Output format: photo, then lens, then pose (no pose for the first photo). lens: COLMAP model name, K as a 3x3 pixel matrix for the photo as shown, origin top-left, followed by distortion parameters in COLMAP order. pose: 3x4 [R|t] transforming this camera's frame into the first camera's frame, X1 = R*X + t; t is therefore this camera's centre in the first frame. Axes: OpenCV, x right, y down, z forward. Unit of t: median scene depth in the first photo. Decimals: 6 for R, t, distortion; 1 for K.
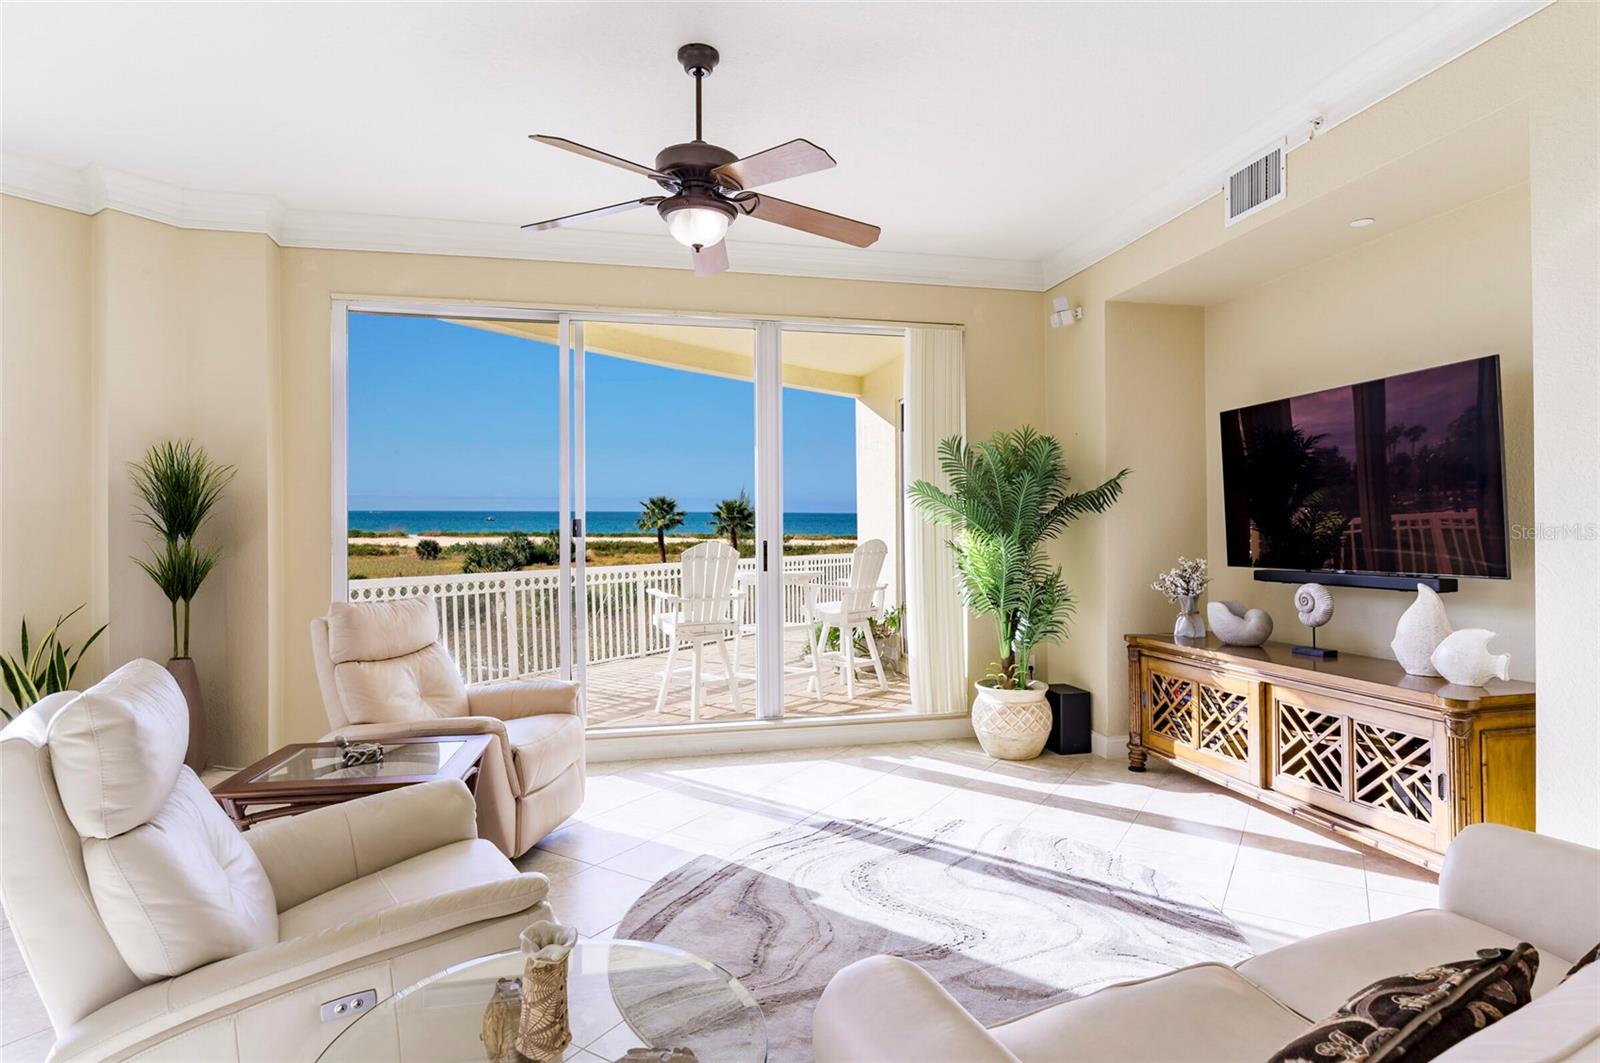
lens RADIAL K [[841.2, 0, 800.0], [0, 841.2, 531.5], [0, 0, 1]] dist [-0.003357, -0.001126]
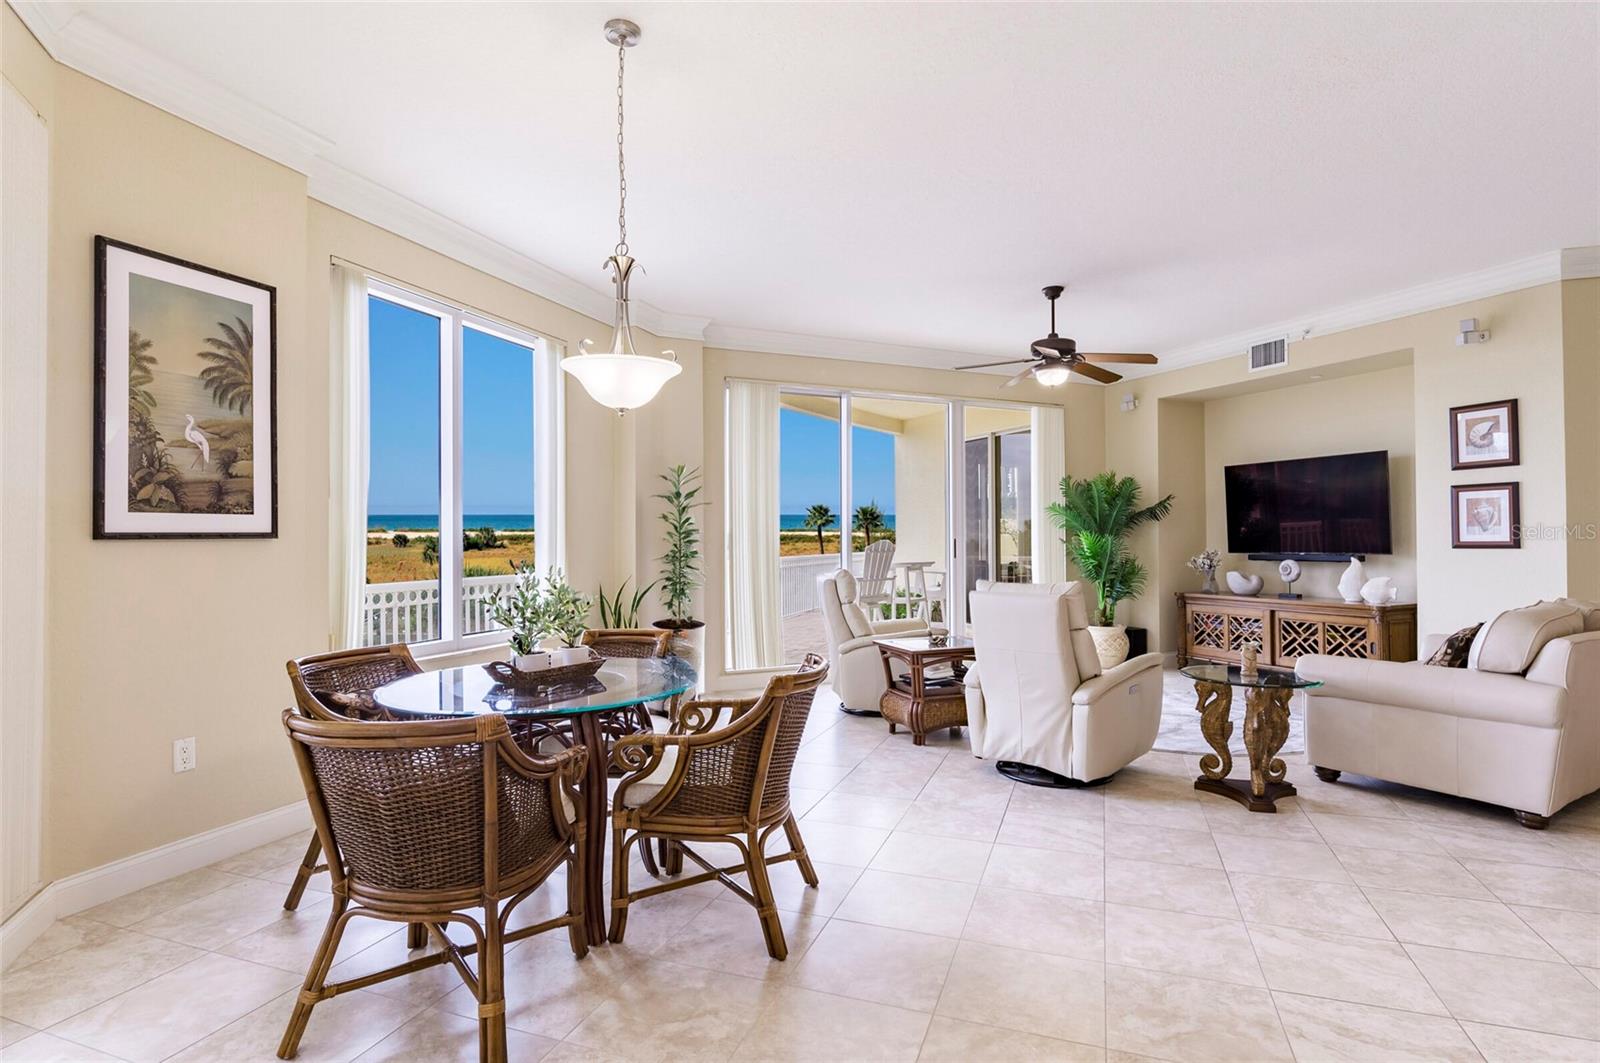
lens RADIAL K [[812.6, 0, 811.0], [0, 812.6, 530.2], [0, 0, 1]] dist [-0.004812, -0.002197]
pose [[0.973711, 0.007501, 0.227663, -0.868584], [-0.004847, 0.999914, -0.012217, 0.021433], [-0.227735, 0.010793, 0.973663, -0.554092]]
